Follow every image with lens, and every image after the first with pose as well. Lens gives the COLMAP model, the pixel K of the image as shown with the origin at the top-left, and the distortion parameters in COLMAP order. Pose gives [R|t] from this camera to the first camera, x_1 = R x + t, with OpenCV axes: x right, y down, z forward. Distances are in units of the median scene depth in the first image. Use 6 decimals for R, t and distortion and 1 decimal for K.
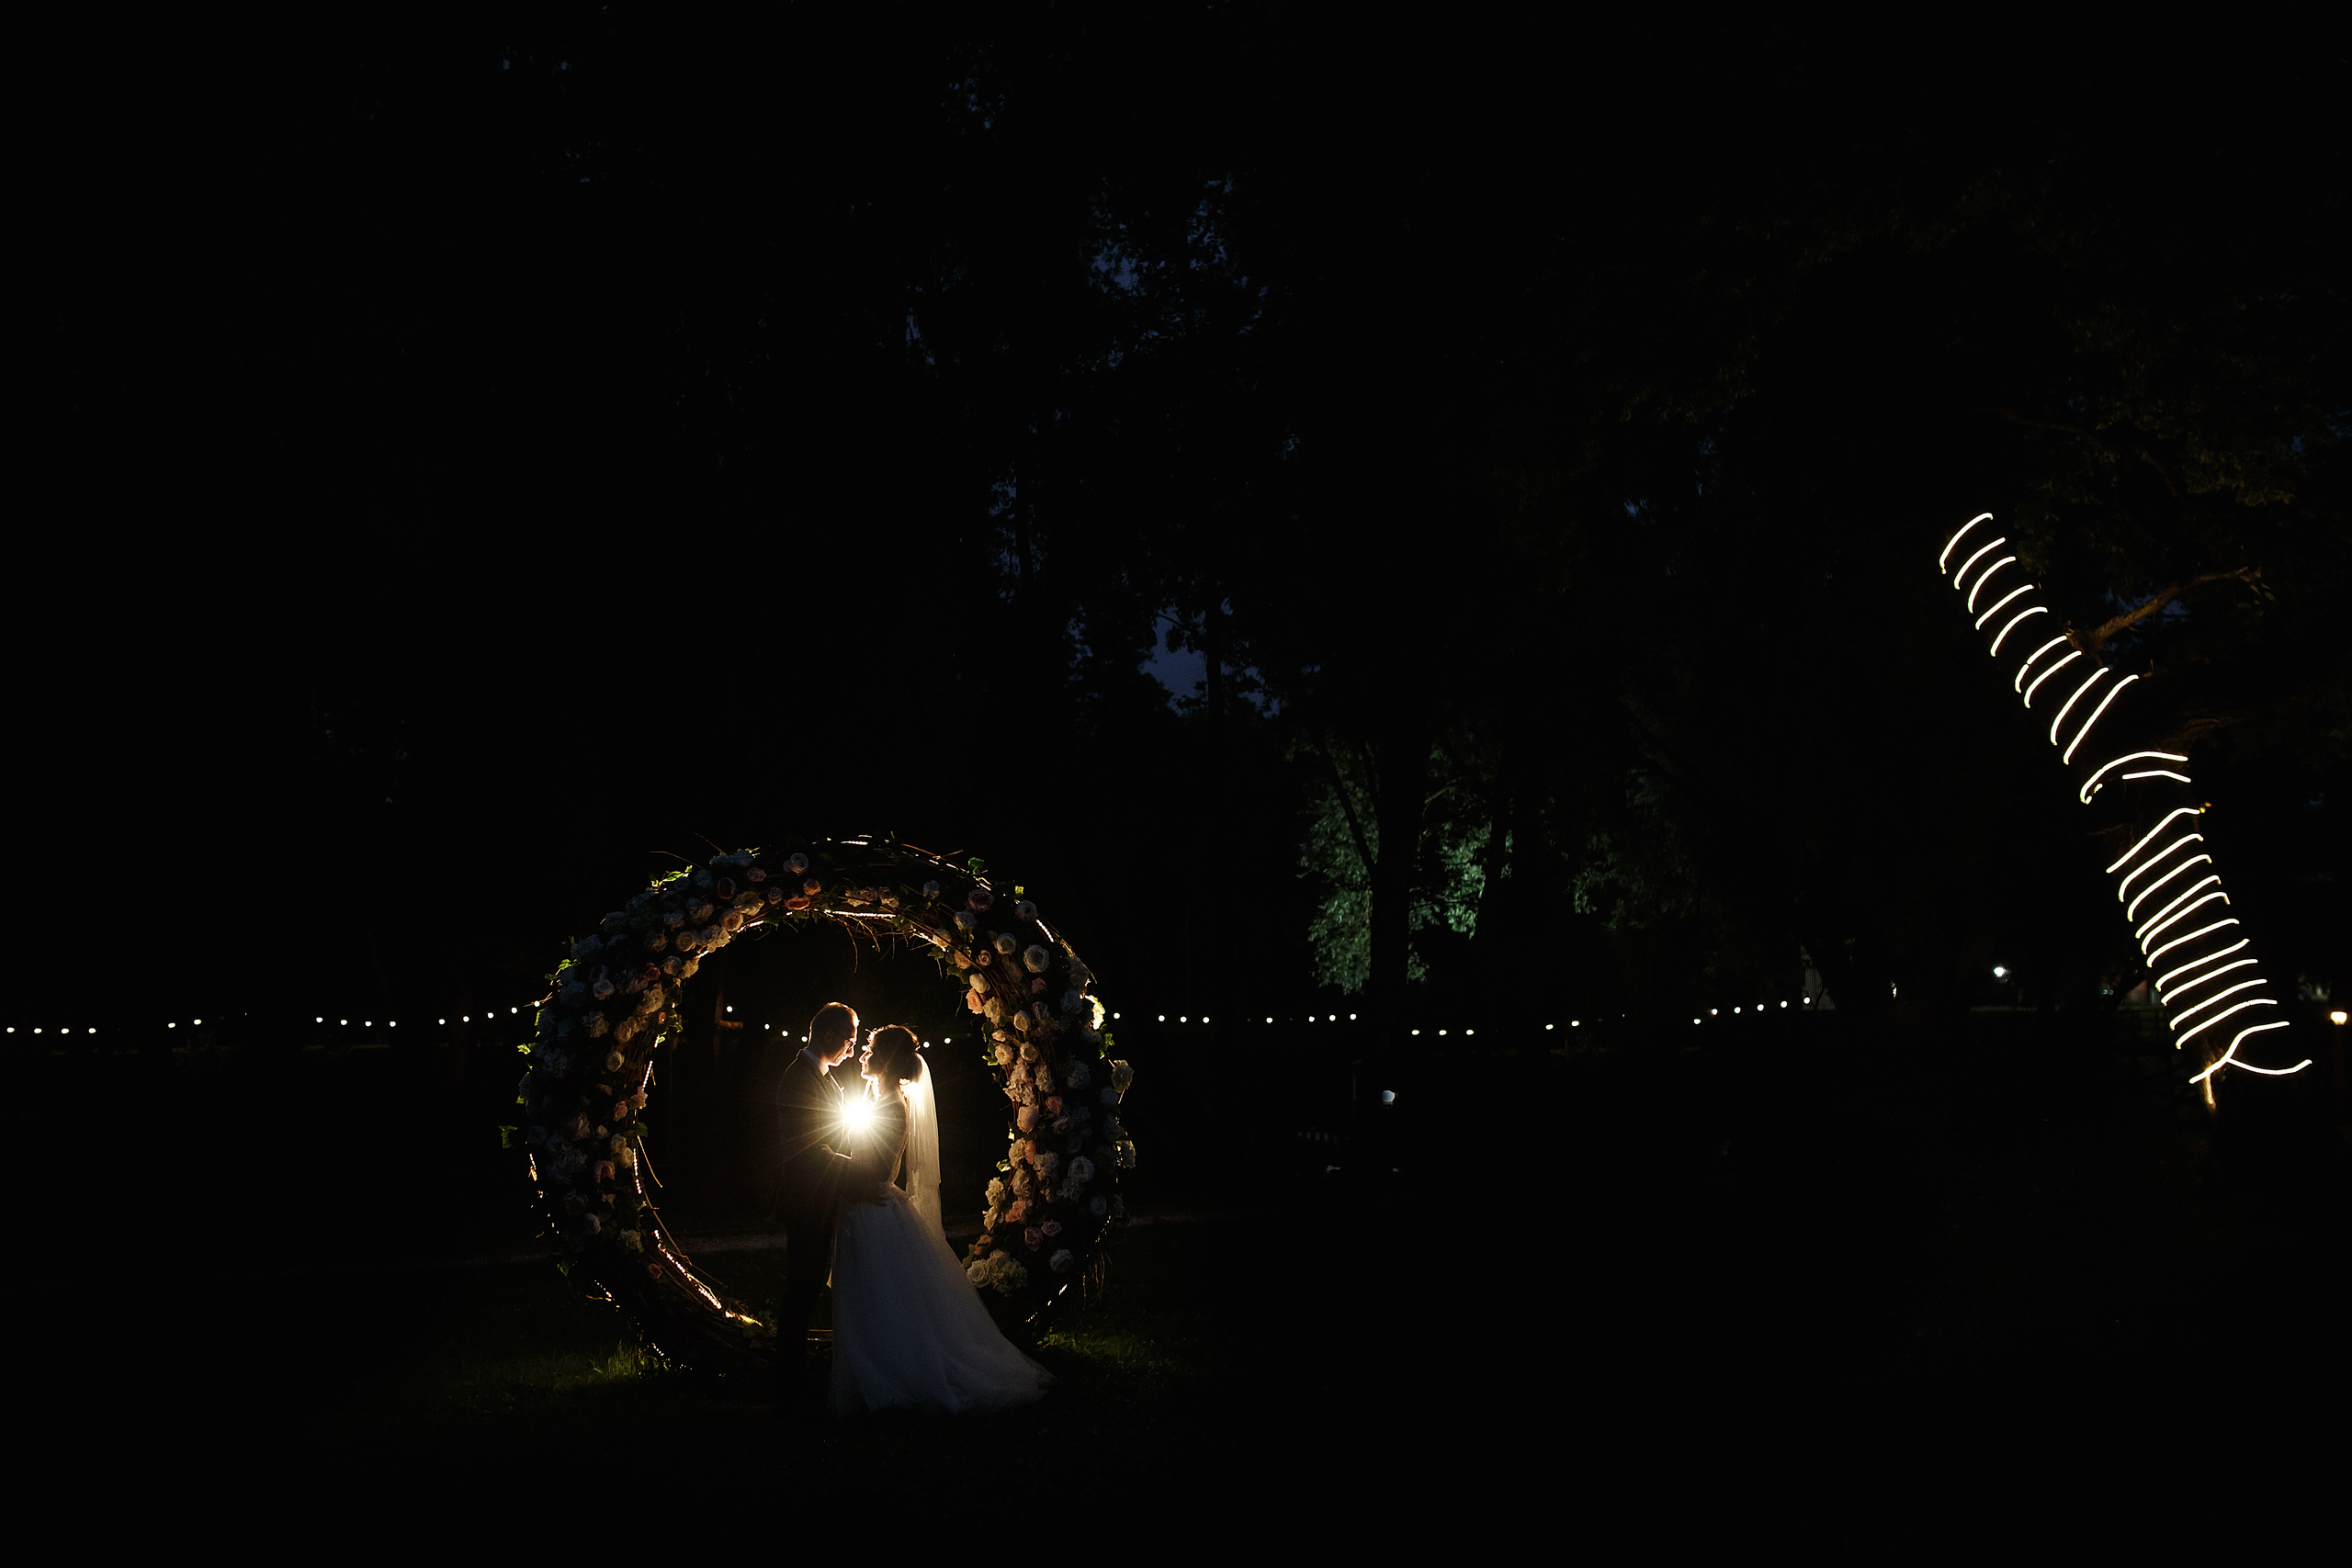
lens RADIAL K [[2891.3, 0, 1177.4], [0, 2891.3, 712.4], [0, 0, 1]] dist [-0.056848, 0.011455]
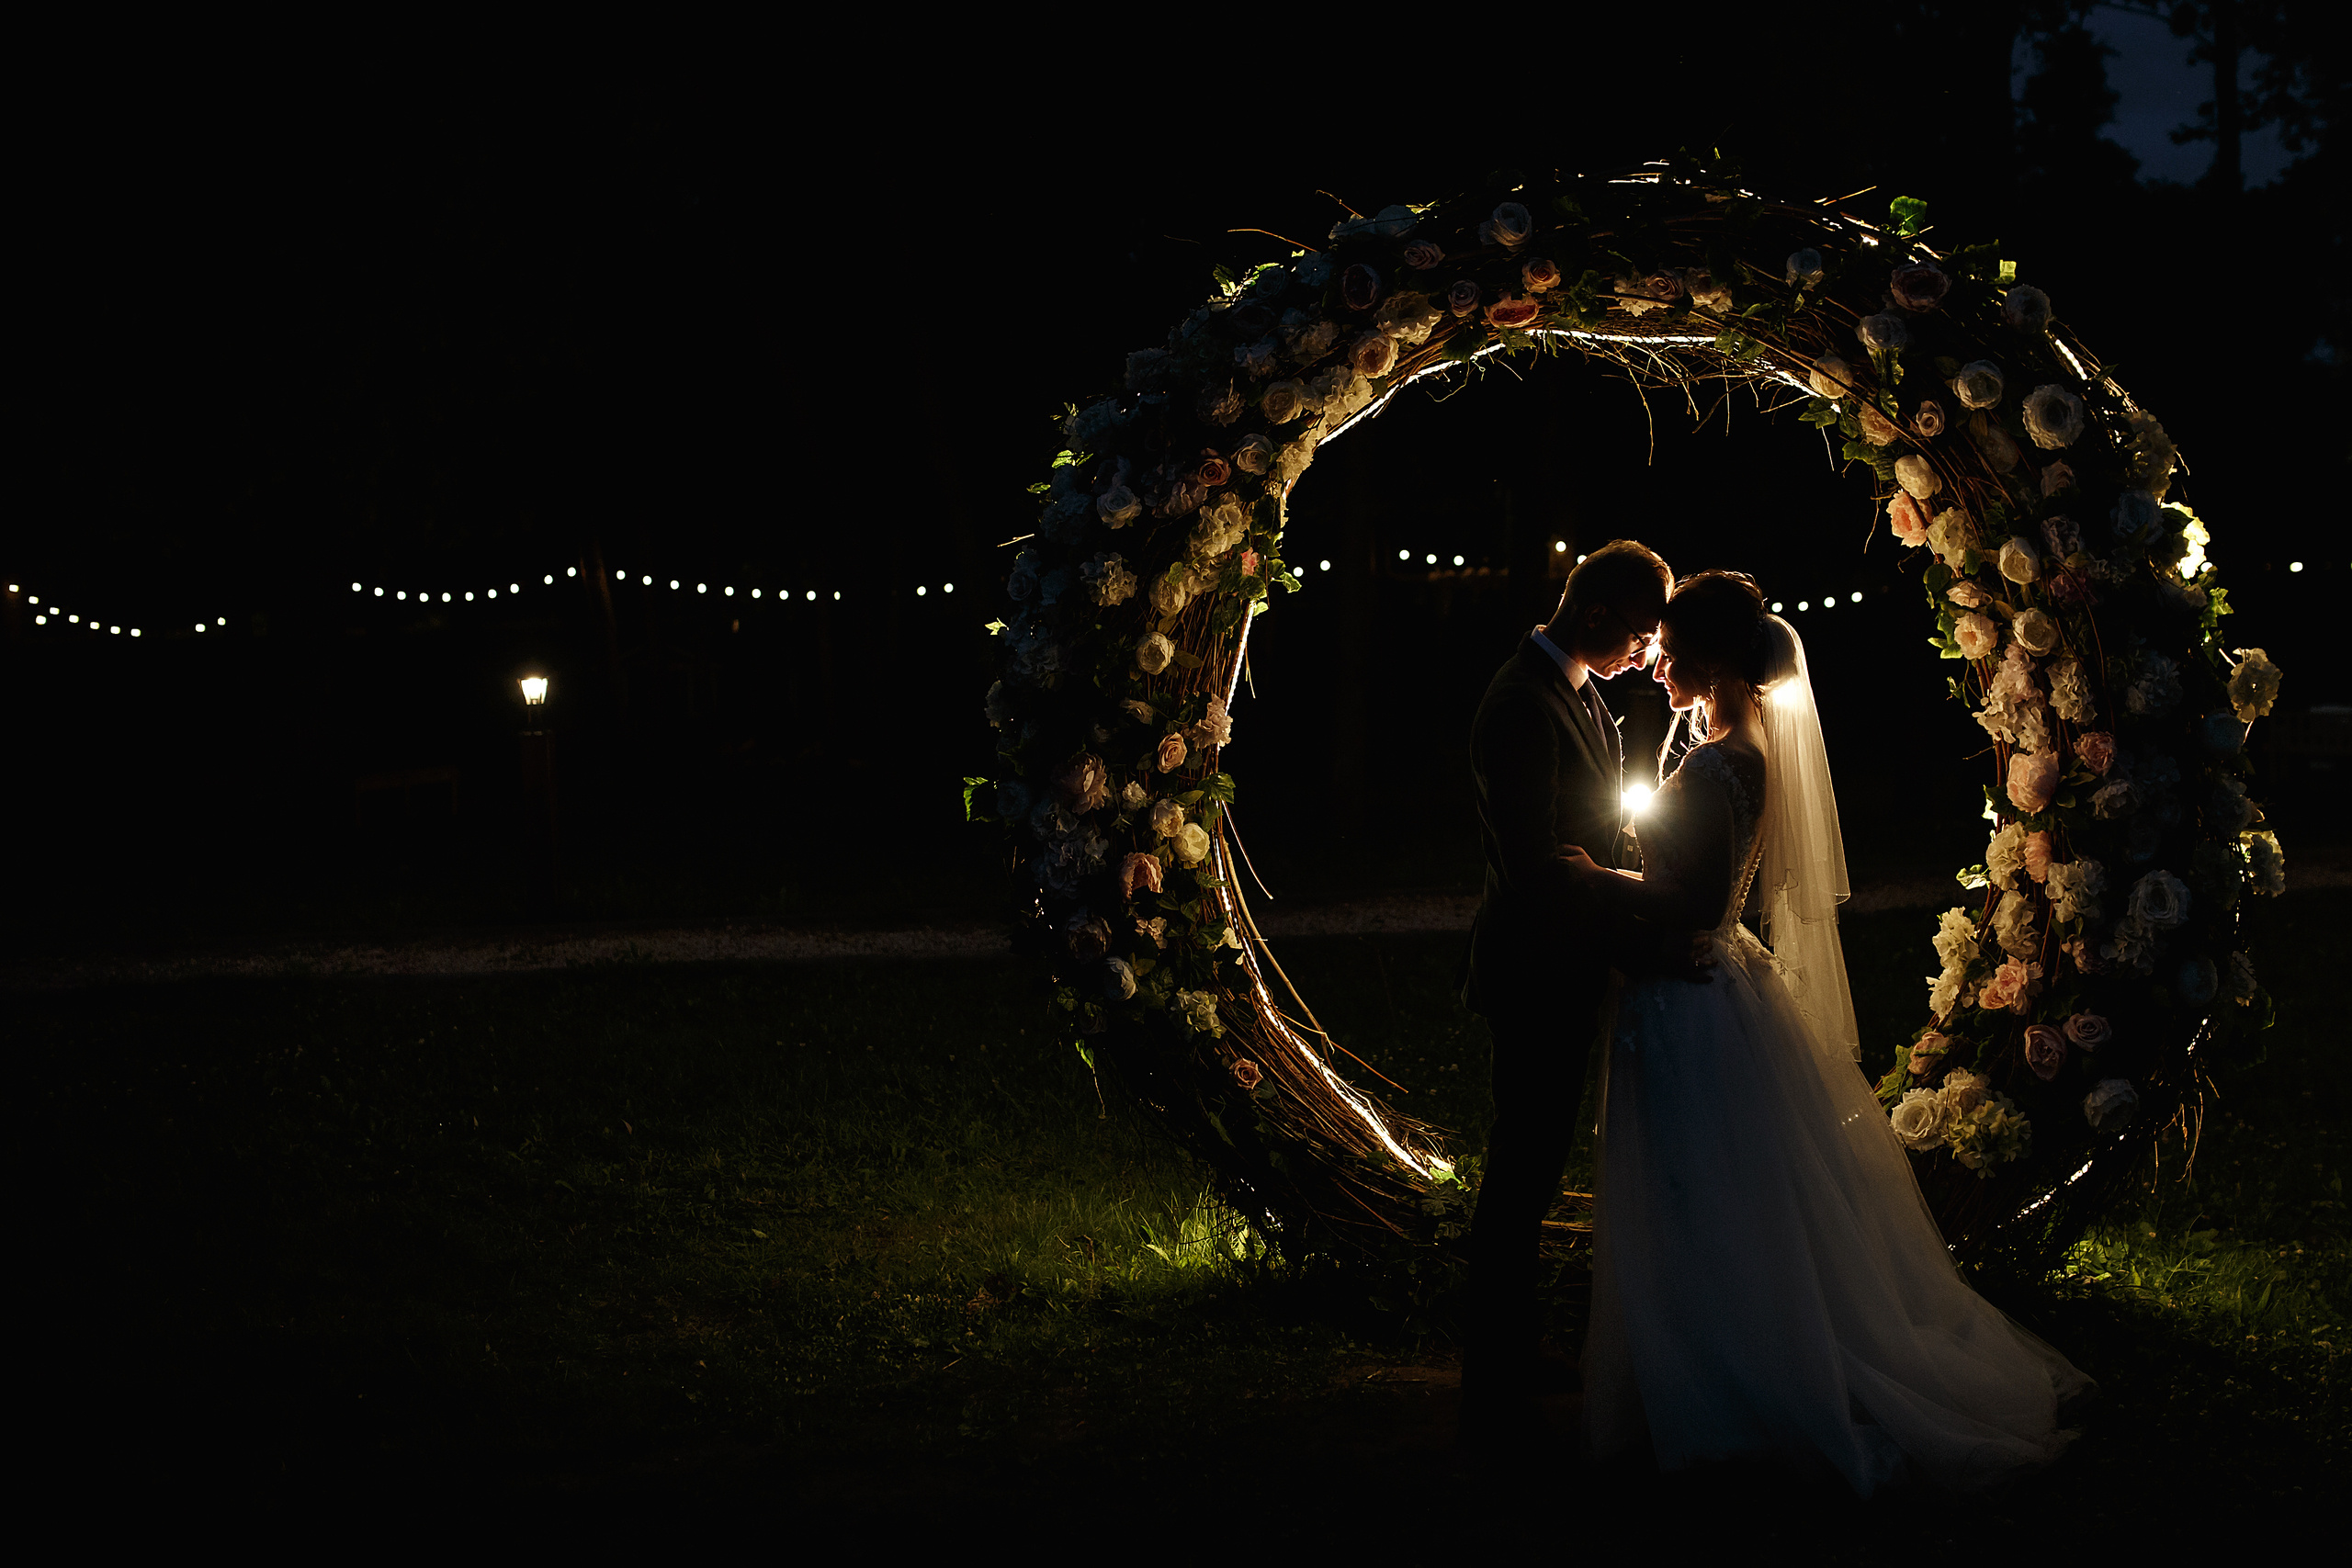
lens RADIAL K [[2891.3, 0, 1177.4], [0, 2891.3, 712.4], [0, 0, 1]] dist [-0.056848, 0.011455]
pose [[0.951137, 0.004344, -0.308737, -0.039739], [0.043865, 0.987858, 0.149038, 0.058194], [0.305636, -0.155298, 0.939398, 0.541633]]
